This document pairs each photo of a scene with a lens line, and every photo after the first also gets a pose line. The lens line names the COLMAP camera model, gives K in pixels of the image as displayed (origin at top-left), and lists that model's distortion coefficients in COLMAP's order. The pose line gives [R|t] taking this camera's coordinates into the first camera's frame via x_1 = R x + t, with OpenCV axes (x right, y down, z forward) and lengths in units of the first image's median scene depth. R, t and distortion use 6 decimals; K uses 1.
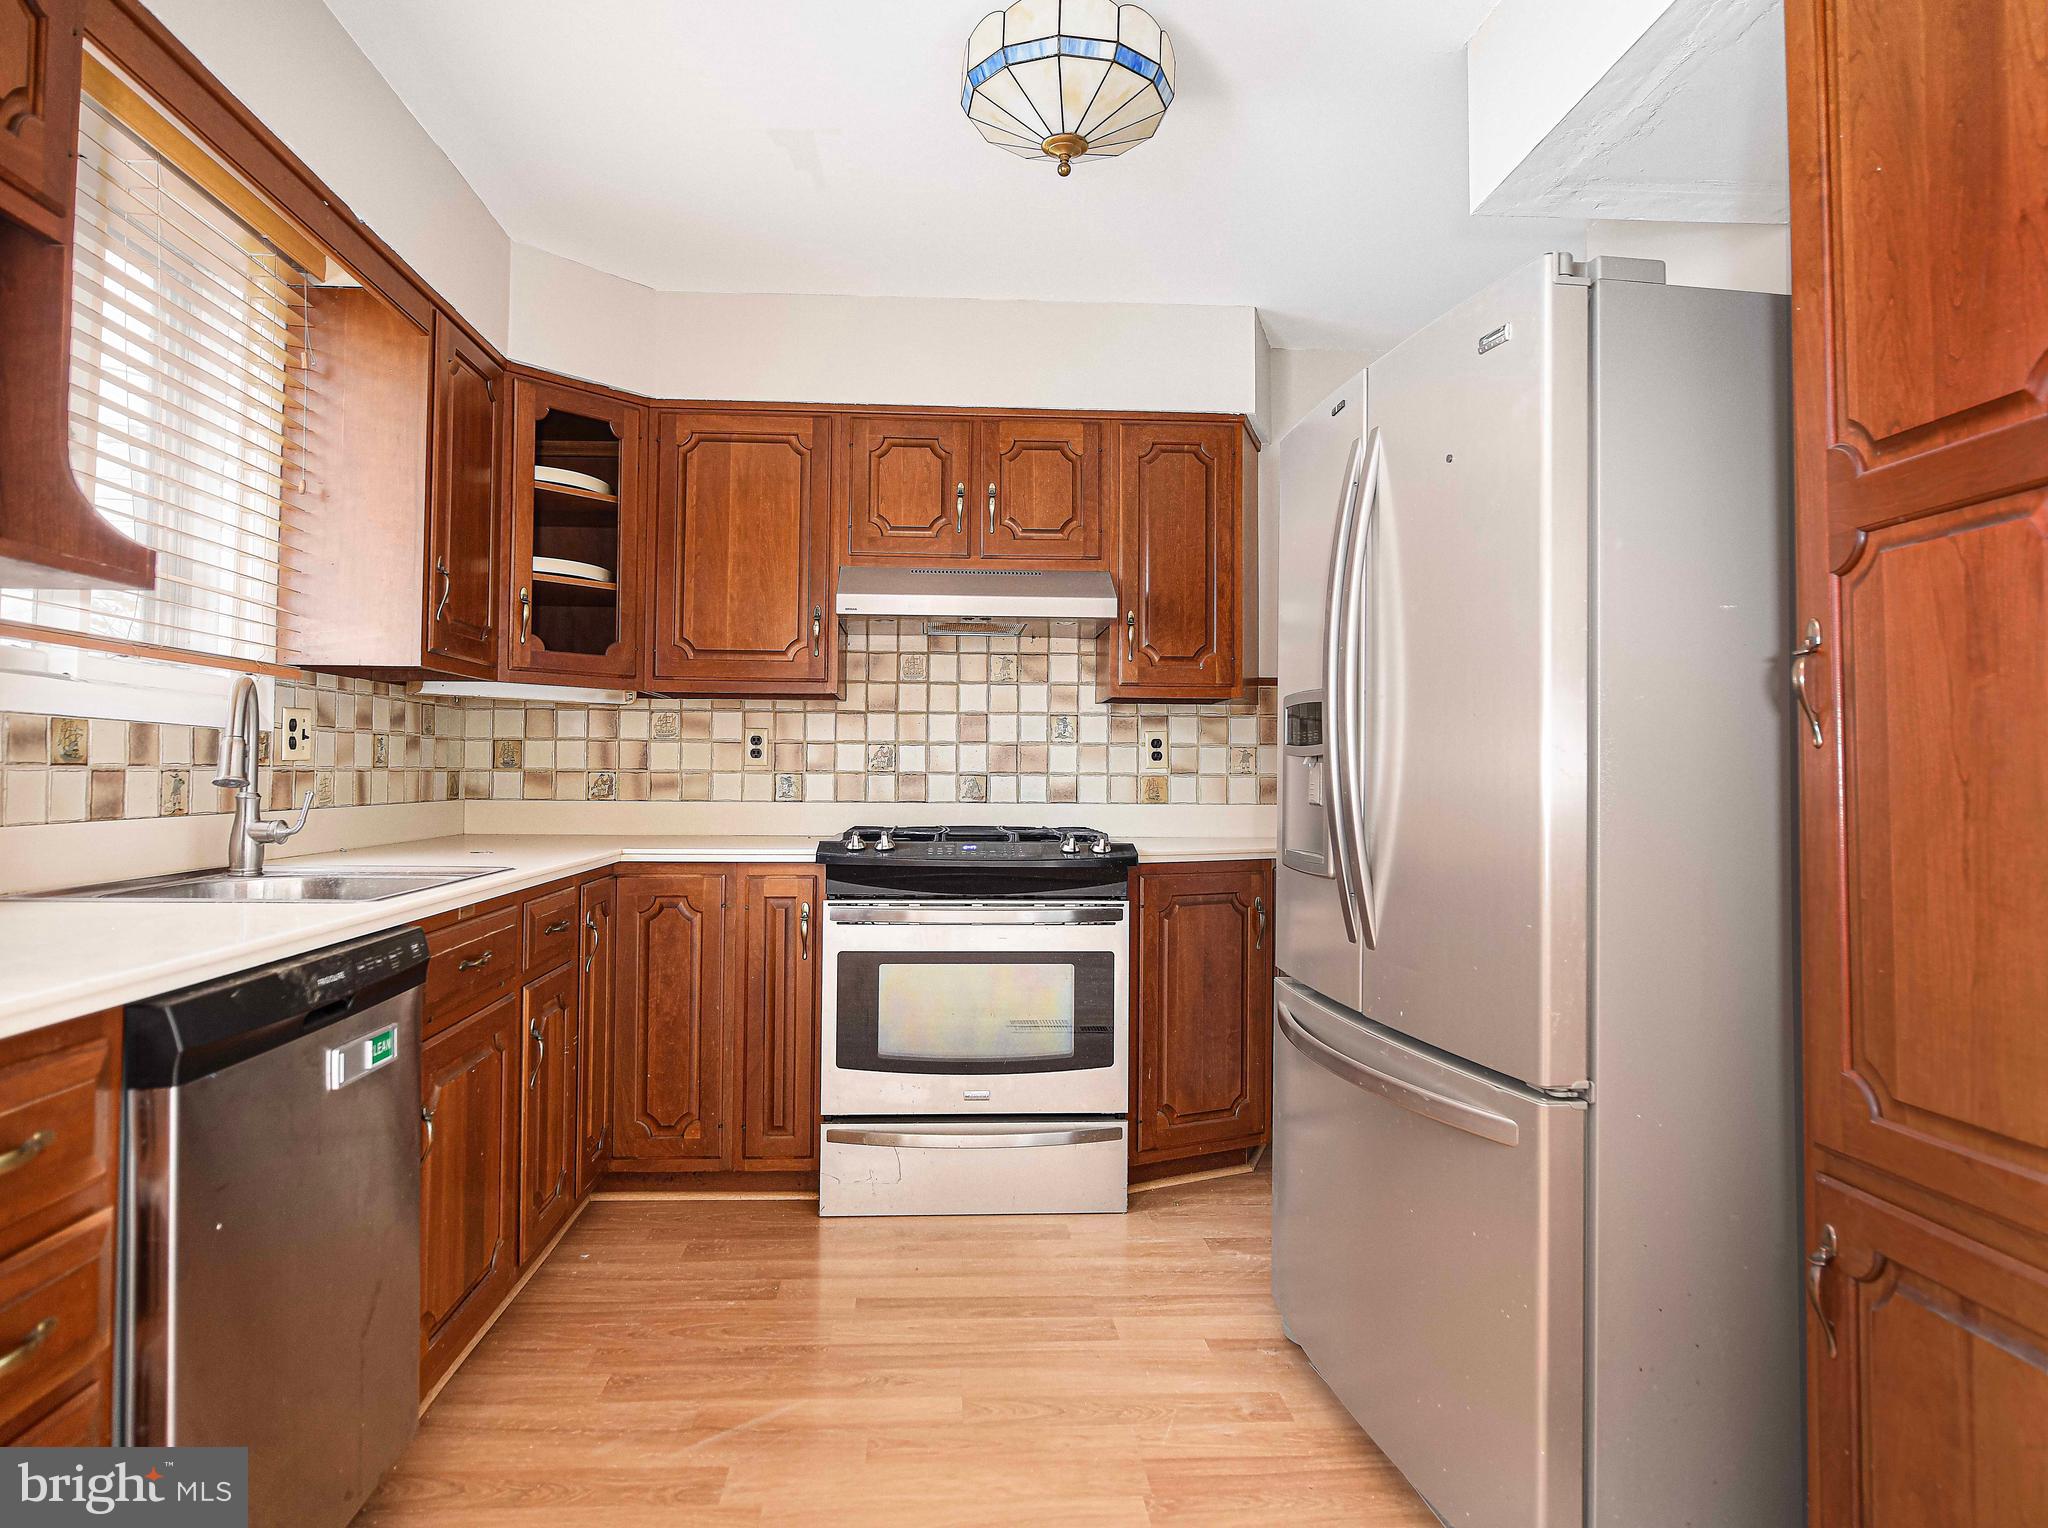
lens RADIAL K [[1195.7, 0, 991.1], [0, 1195.7, 738.4], [0, 0, 1]] dist [-0.005094, -0.001557]
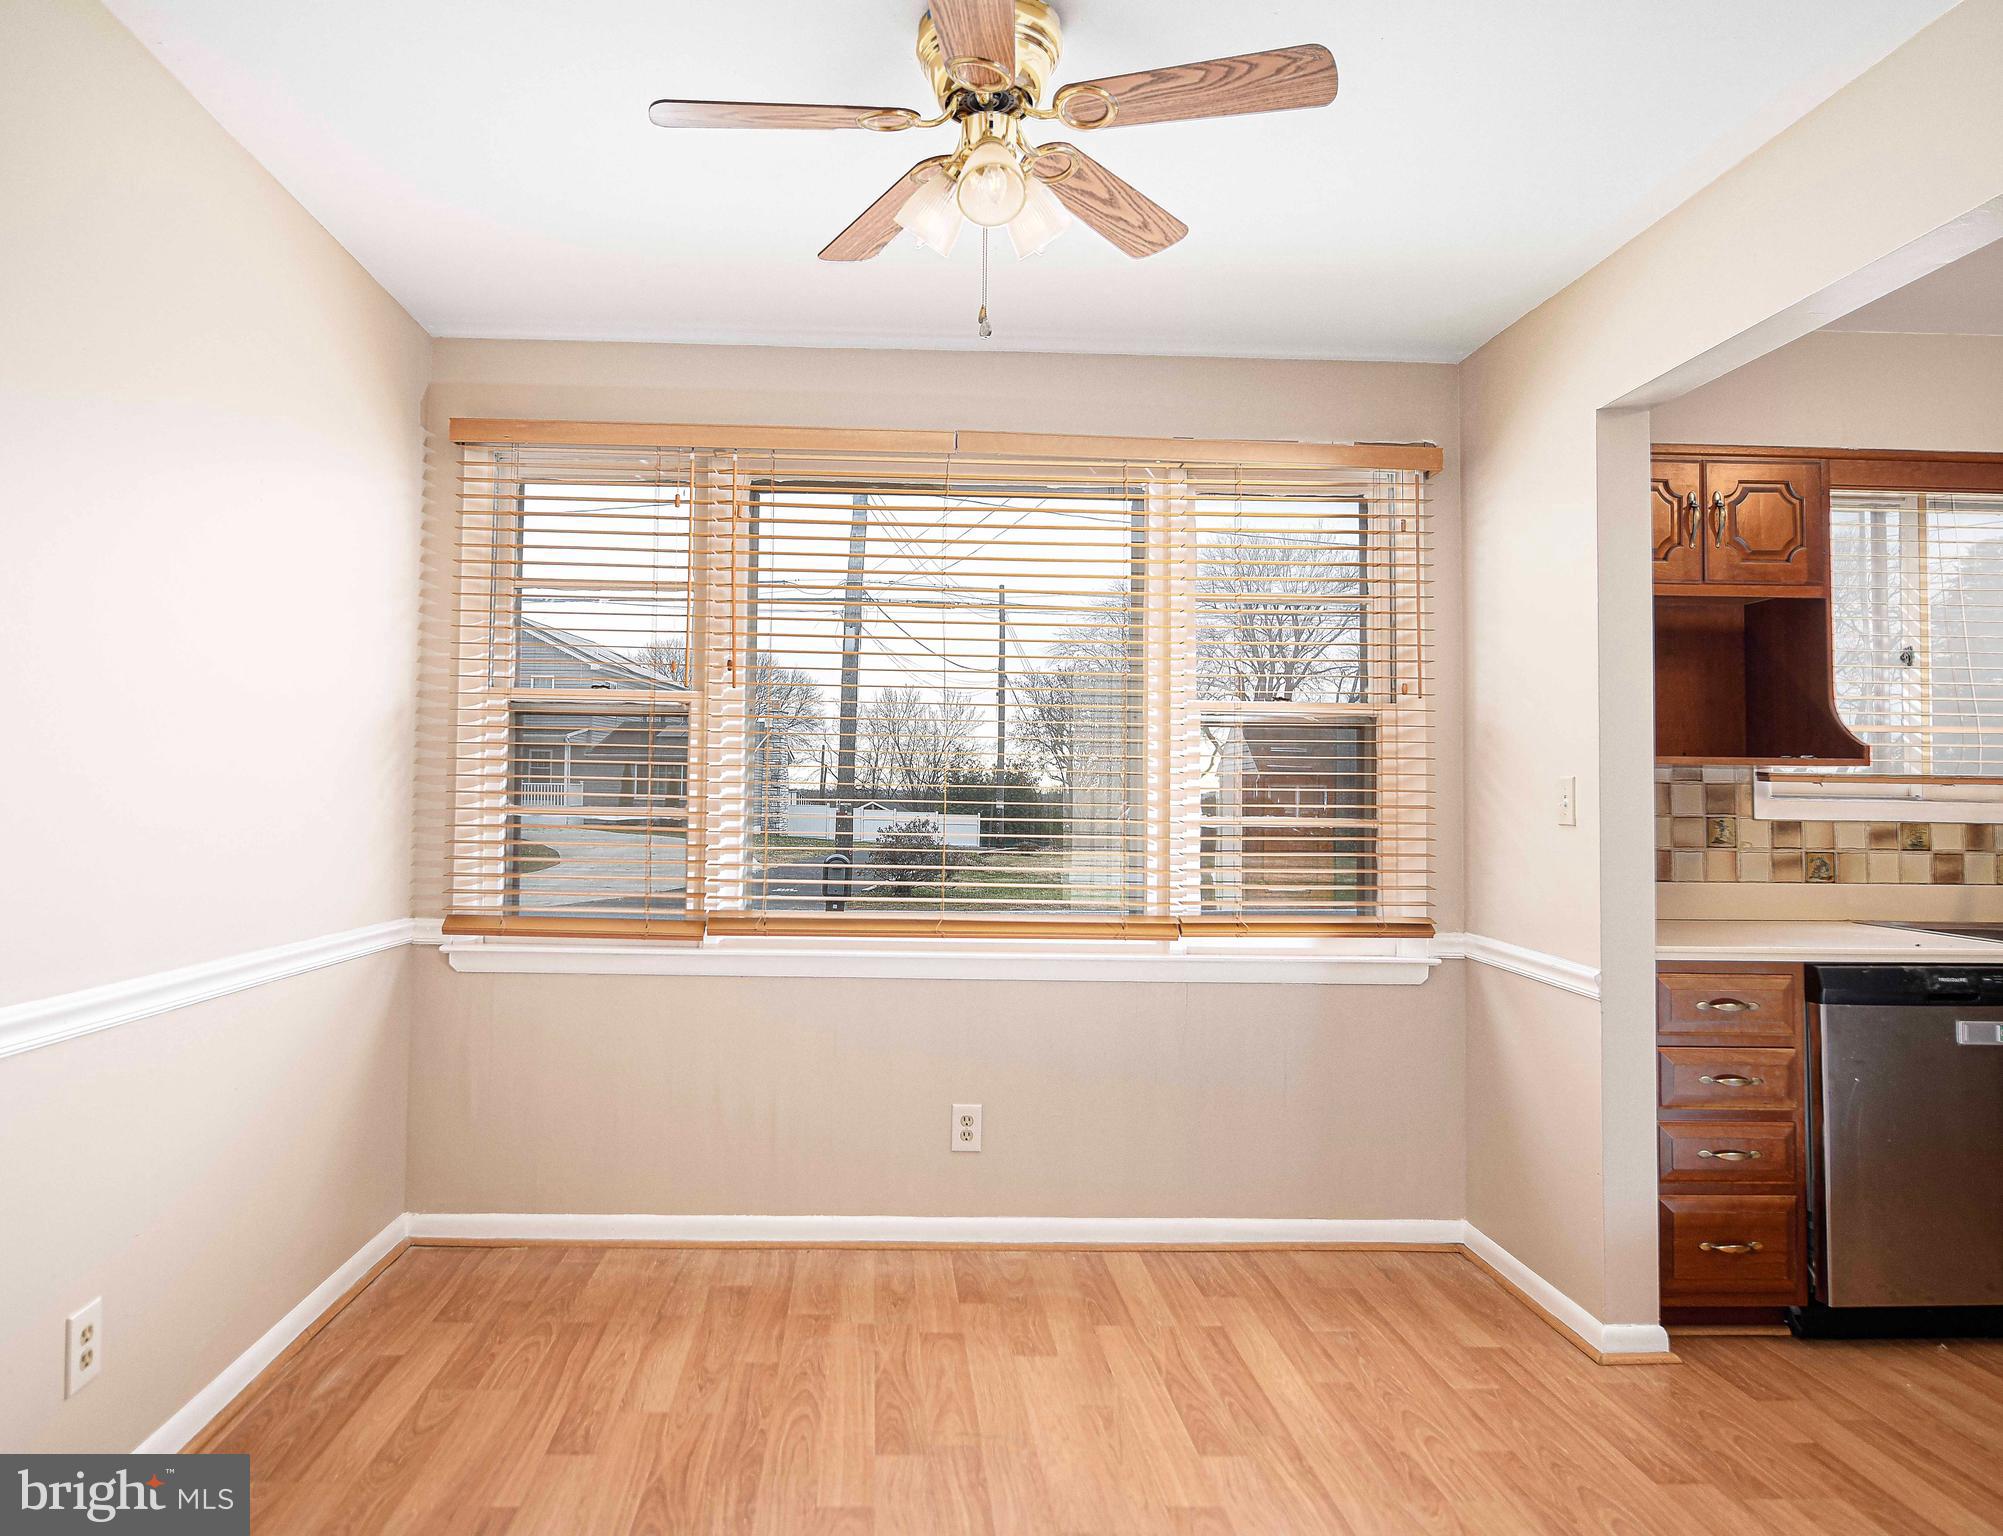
lens RADIAL K [[1216.1, 0, 932.4], [0, 1216.1, 743.5], [0, 0, 1]] dist [-0.005699, -0.000610]
pose [[-0.027108, -0.050184, -0.998372, 0.724753], [0.015890, 0.998591, -0.050627, -0.047057], [0.999506, -0.017237, -0.026272, -0.263445]]
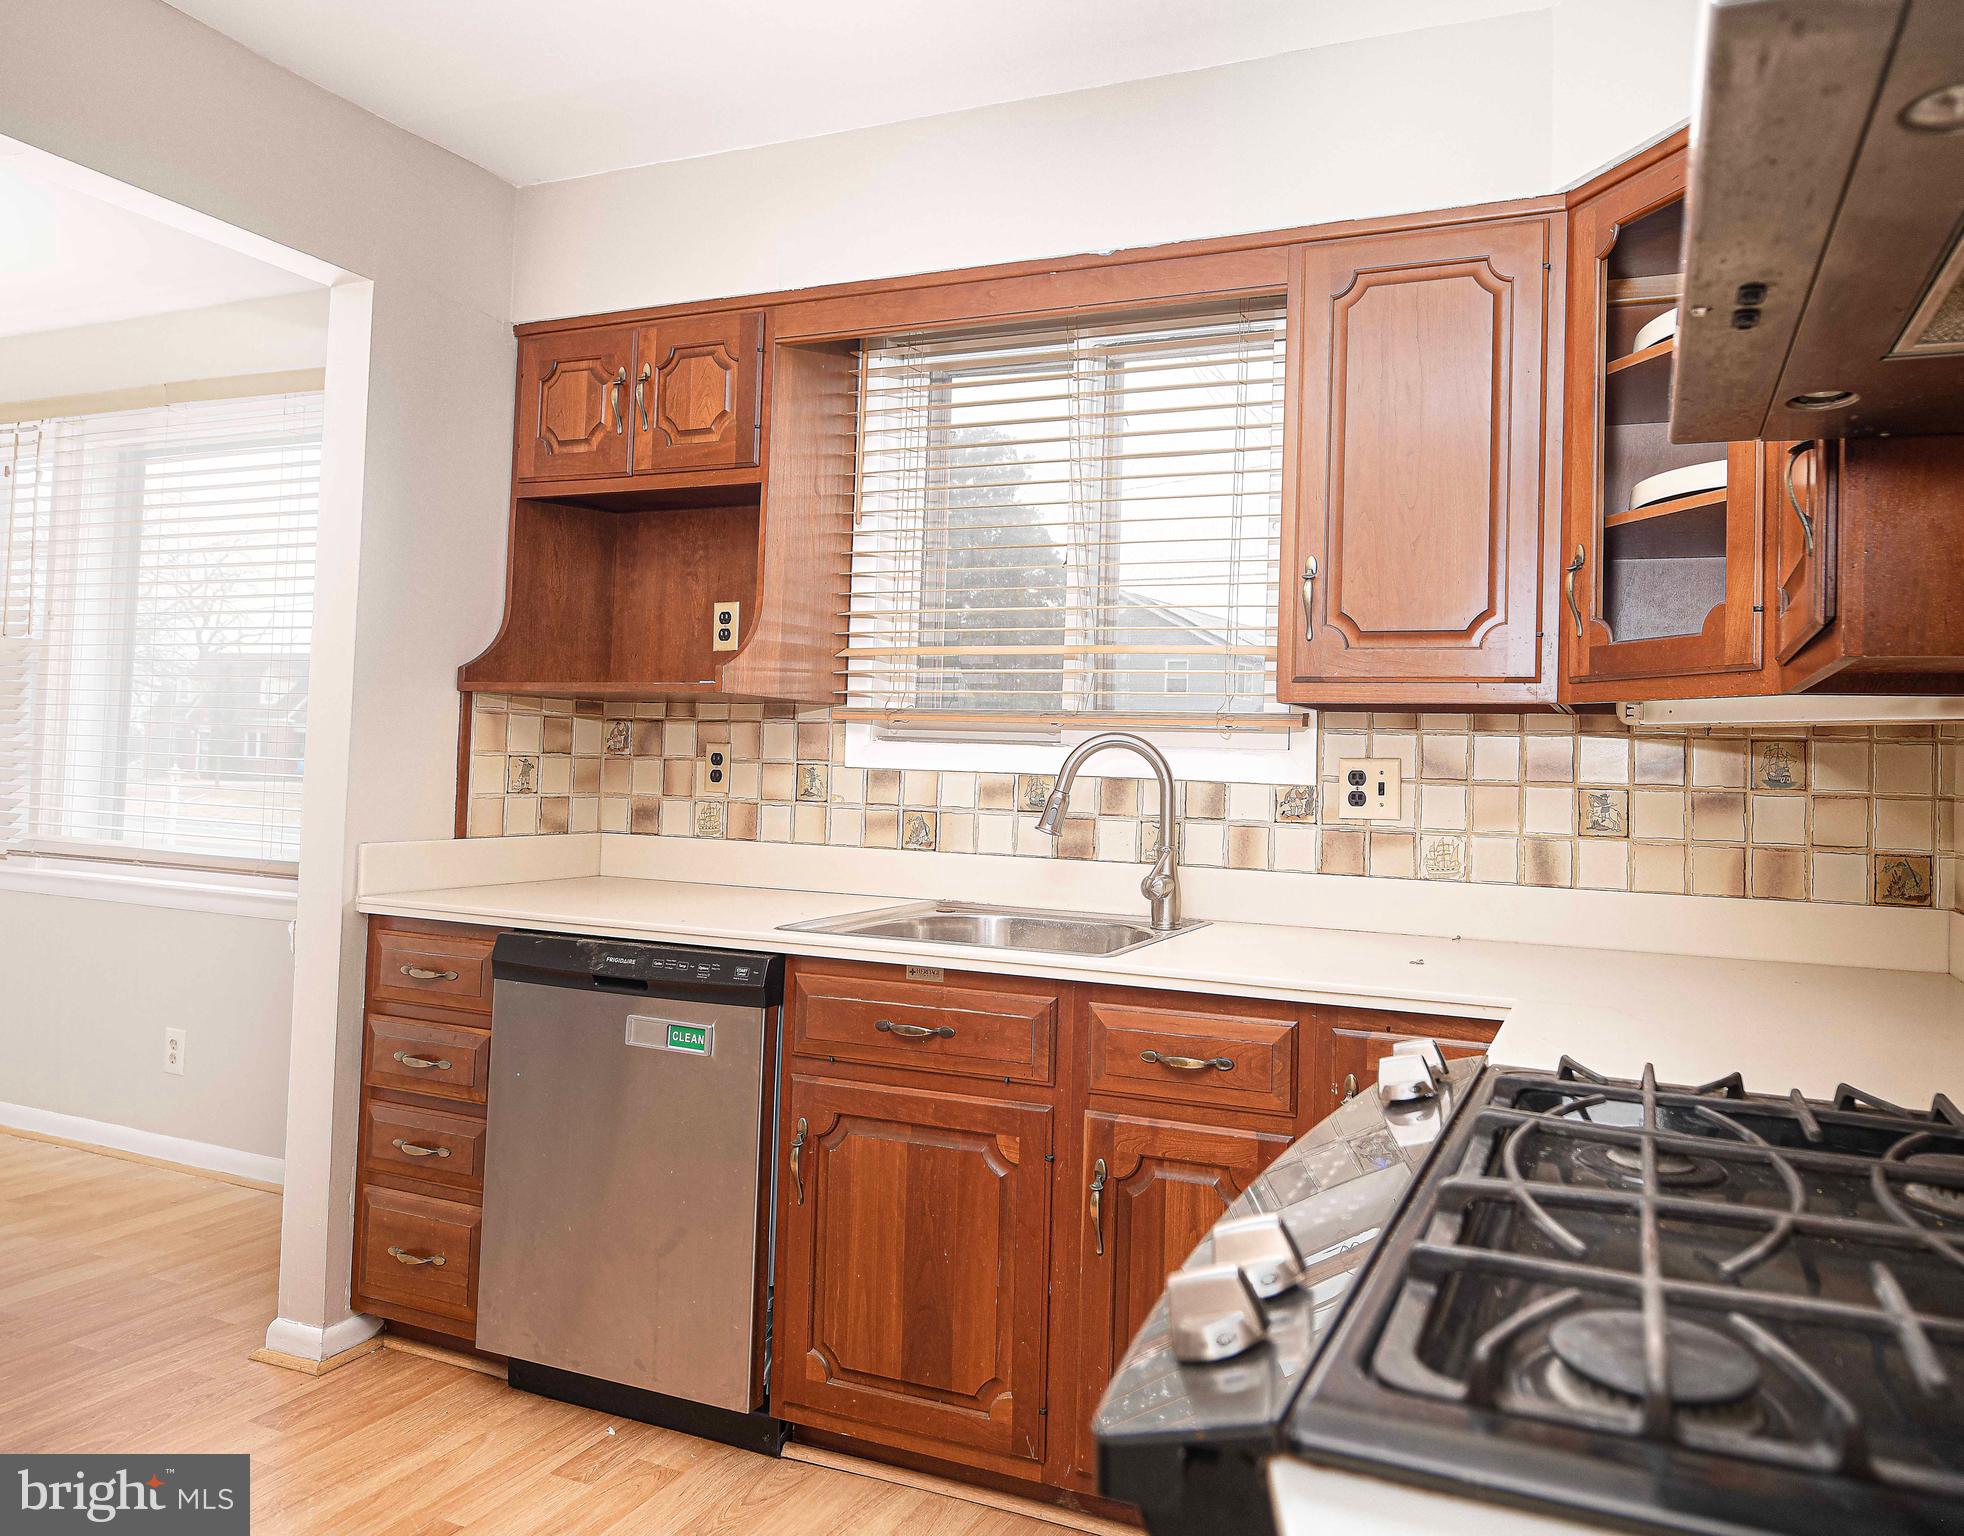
lens RADIAL K [[1276.1, 0, 1102.1], [0, 1276.1, 726.3], [0, 0, 1]] dist [-0.003050, -0.005350]
pose [[-0.402200, -0.050972, -0.914132, 0.326926], [-0.006951, 0.998590, -0.052623, 0.001216], [0.915526, -0.014811, -0.401987, 1.159675]]
